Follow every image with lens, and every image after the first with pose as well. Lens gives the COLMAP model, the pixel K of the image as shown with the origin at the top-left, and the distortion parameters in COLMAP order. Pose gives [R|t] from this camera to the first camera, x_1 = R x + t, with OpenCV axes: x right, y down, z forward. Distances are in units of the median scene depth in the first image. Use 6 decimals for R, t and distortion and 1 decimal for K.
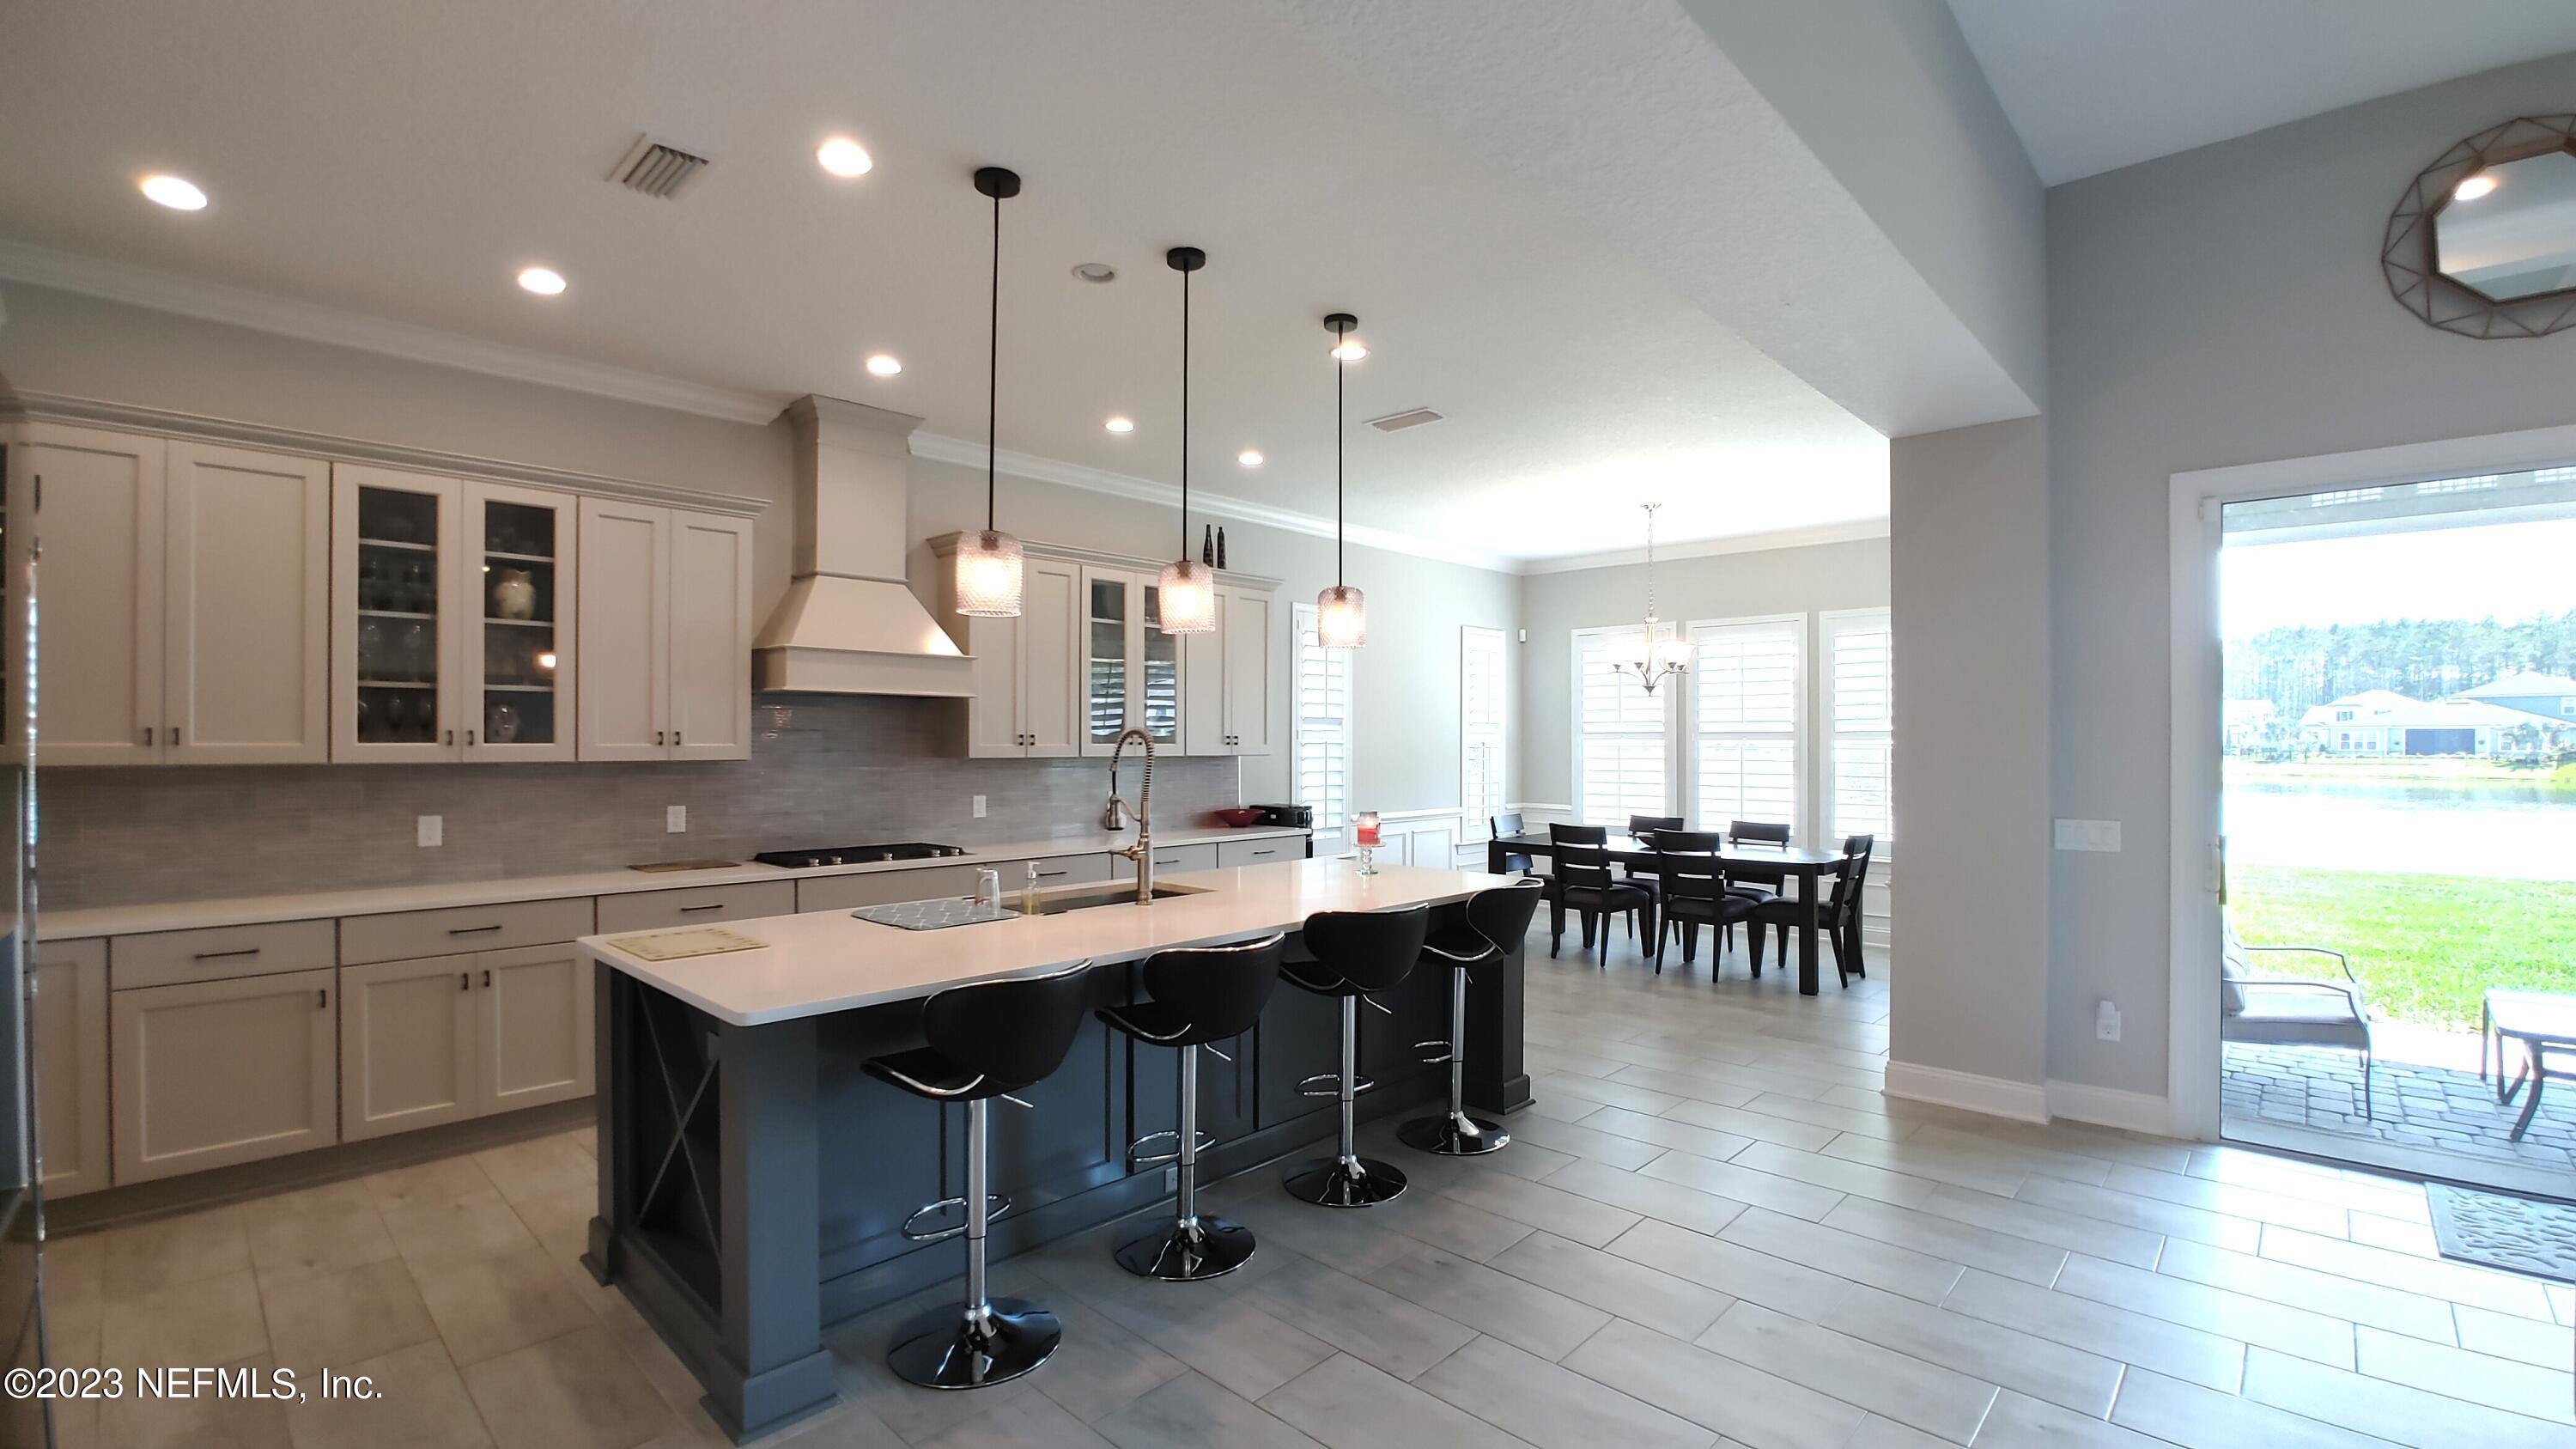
lens RADIAL K [[1118.5, 0, 1278.1], [0, 1118.5, 737.8], [0, 0, 1]] dist [-0.027606, 0.004100]
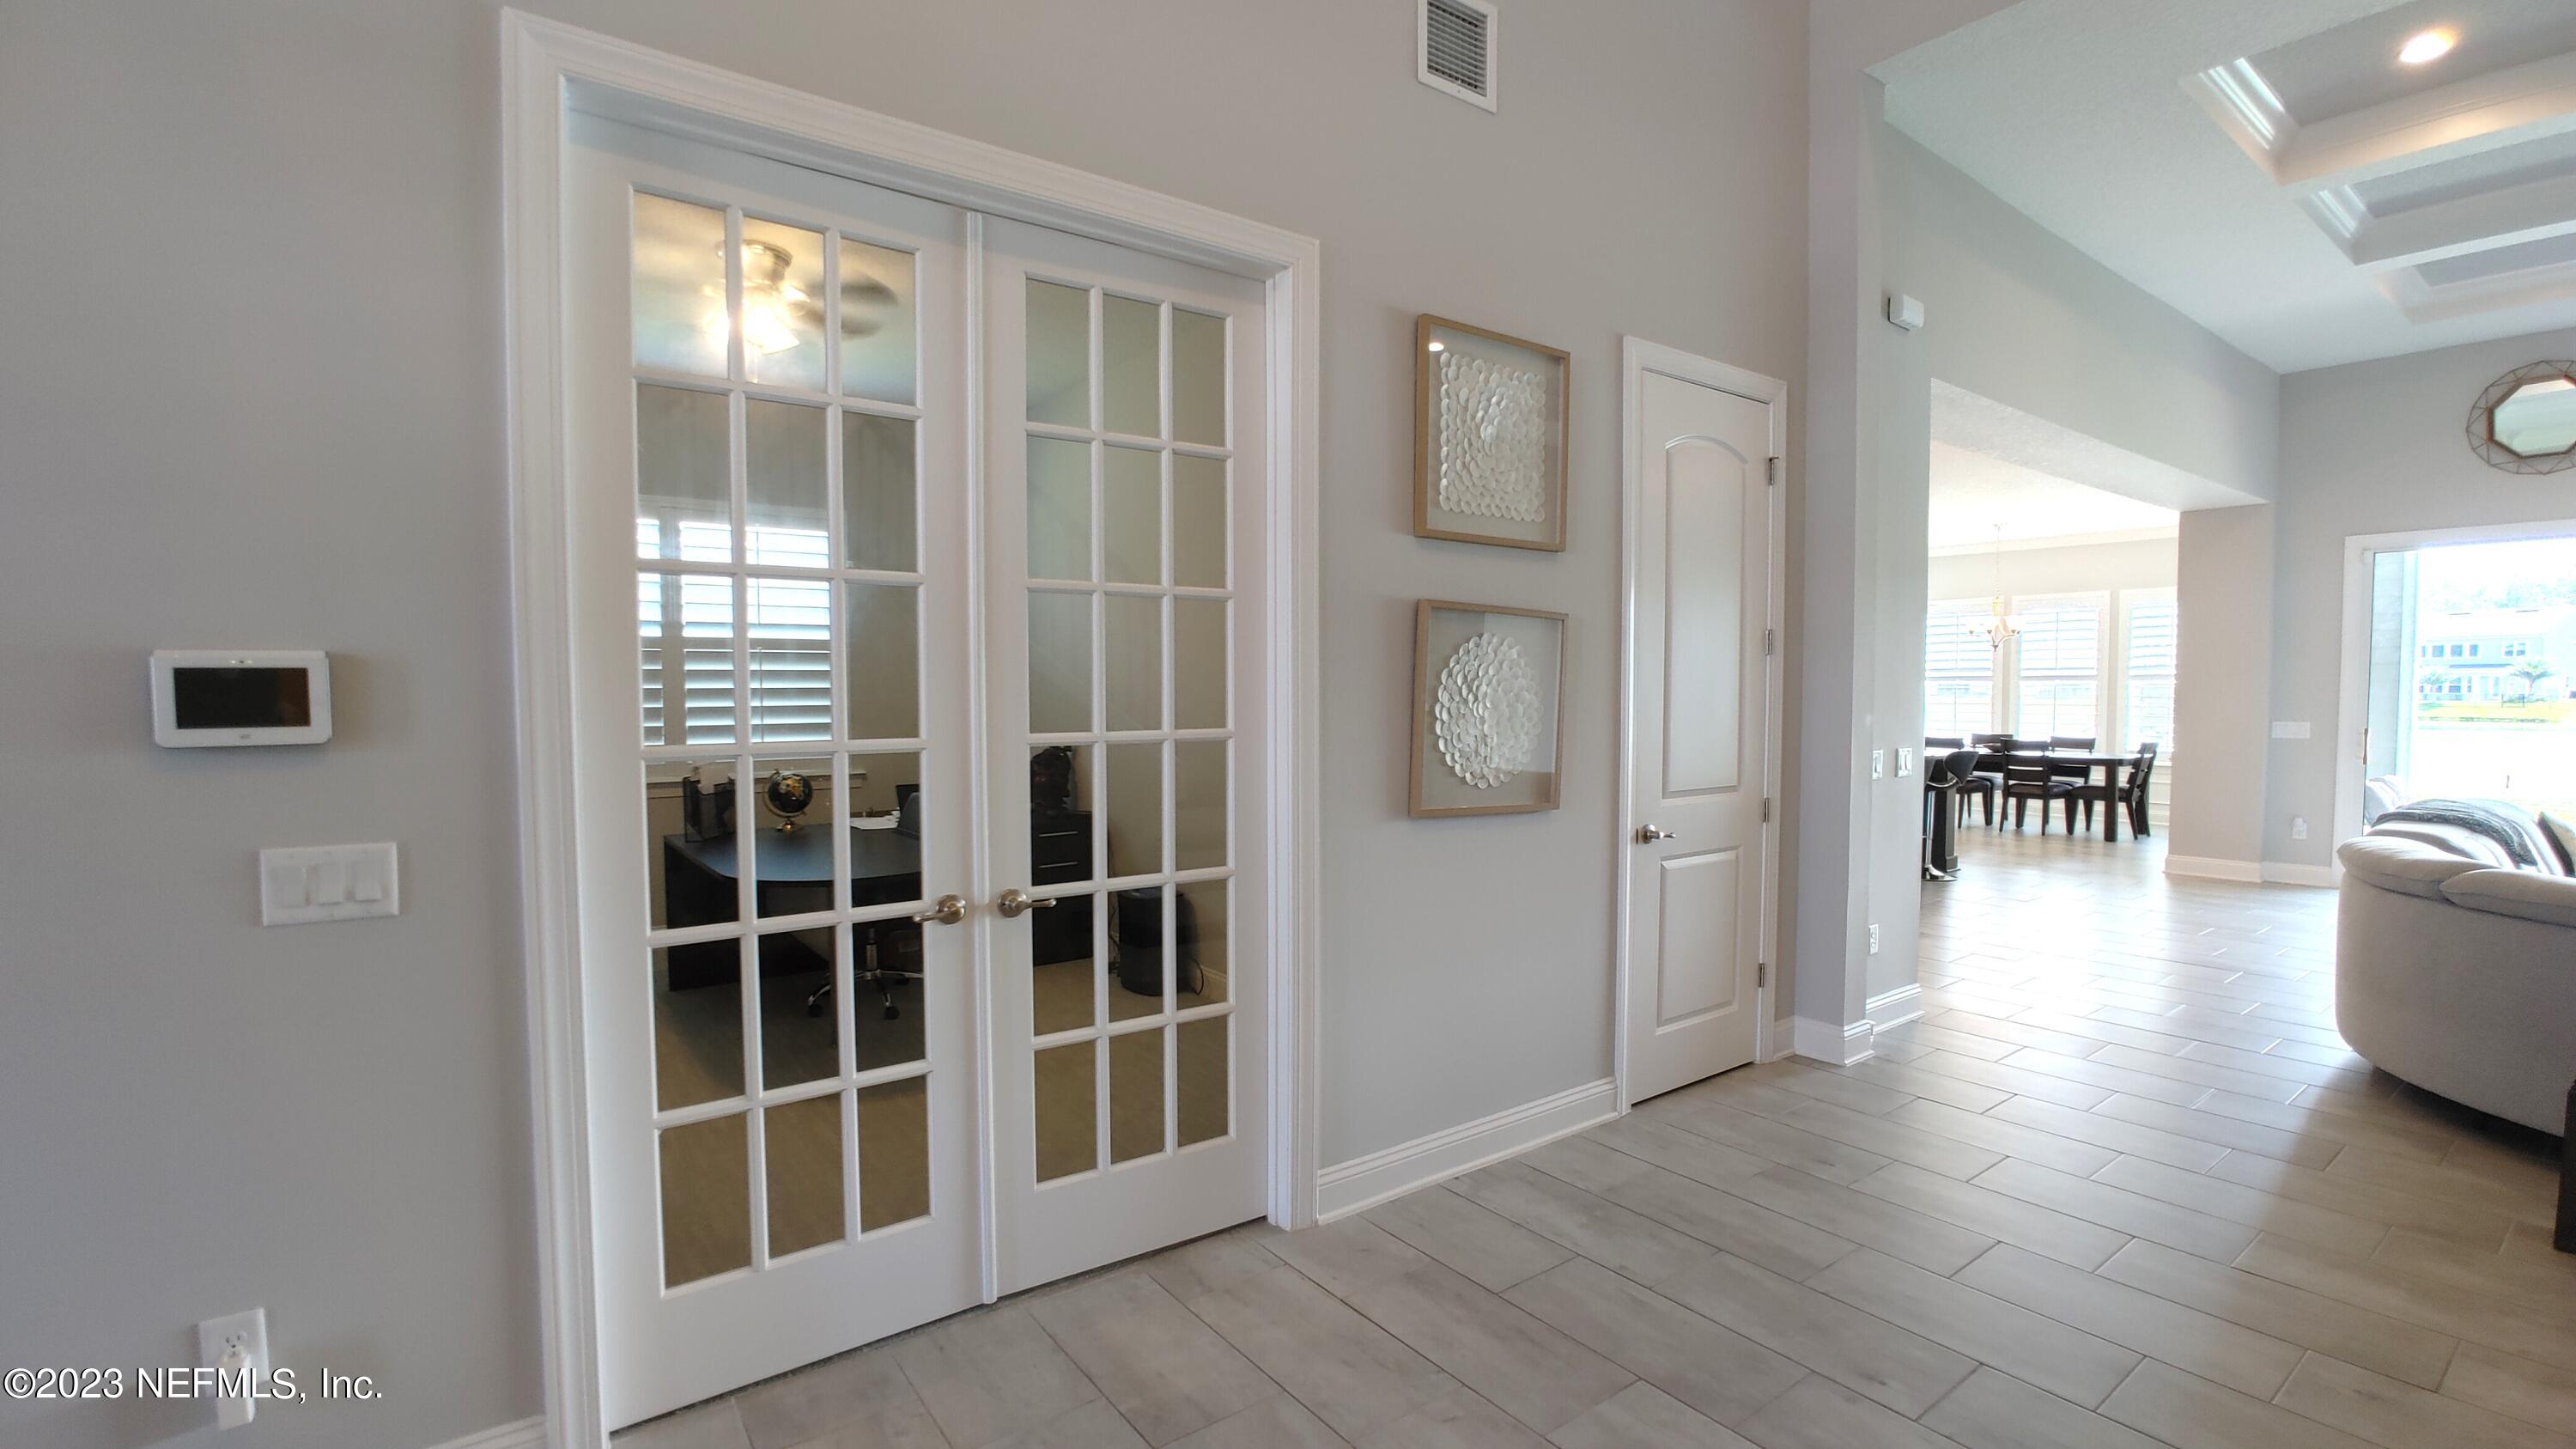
lens RADIAL K [[1118.5, 0, 1274.3], [0, 1118.5, 739.2], [0, 0, 1]] dist [-0.027606, 0.004100]
pose [[0.984059, 0.004194, -0.177793, -0.445998], [0.004535, 0.998805, 0.048660, 0.004263], [0.177785, -0.048691, 0.982864, -0.800716]]
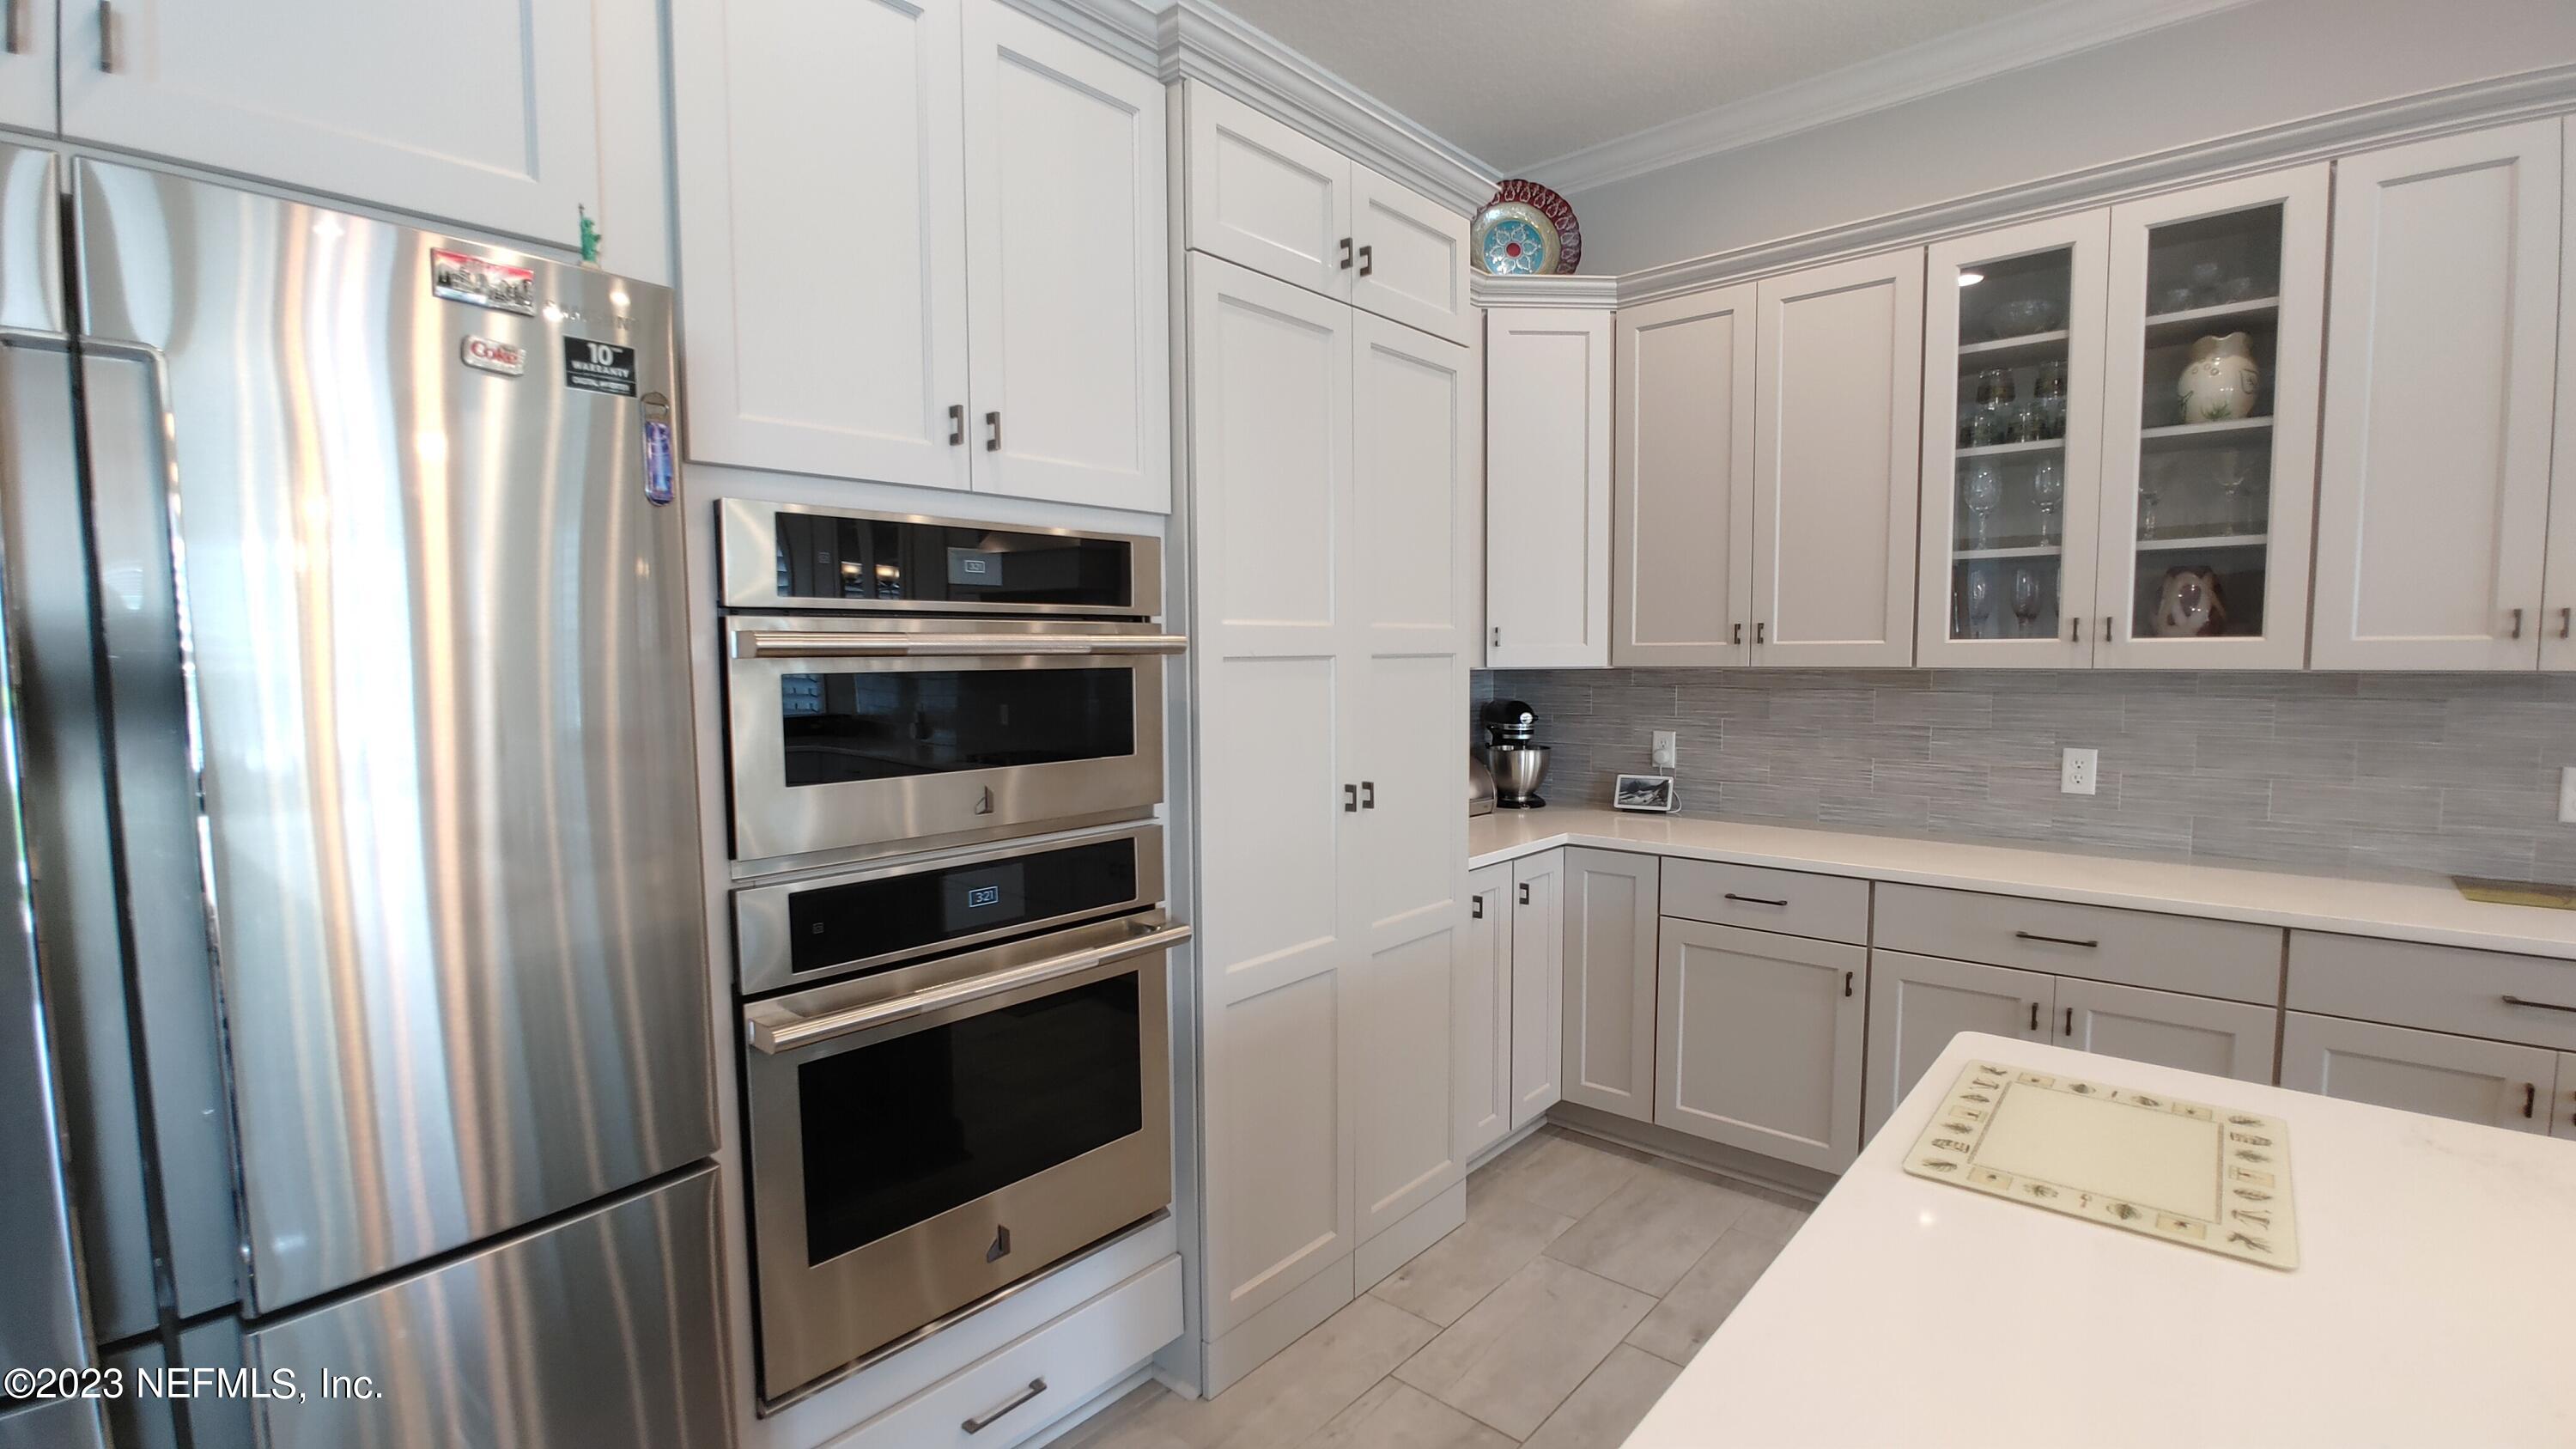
lens RADIAL K [[1118.5, 0, 1297.0], [0, 1118.5, 743.9], [0, 0, 1]] dist [-0.027606, 0.004100]
pose [[0.040941, 0.078713, -0.996056, -0.090899], [0.012222, 0.996778, 0.079272, 0.006635], [0.999087, -0.015419, 0.039847, 0.366287]]
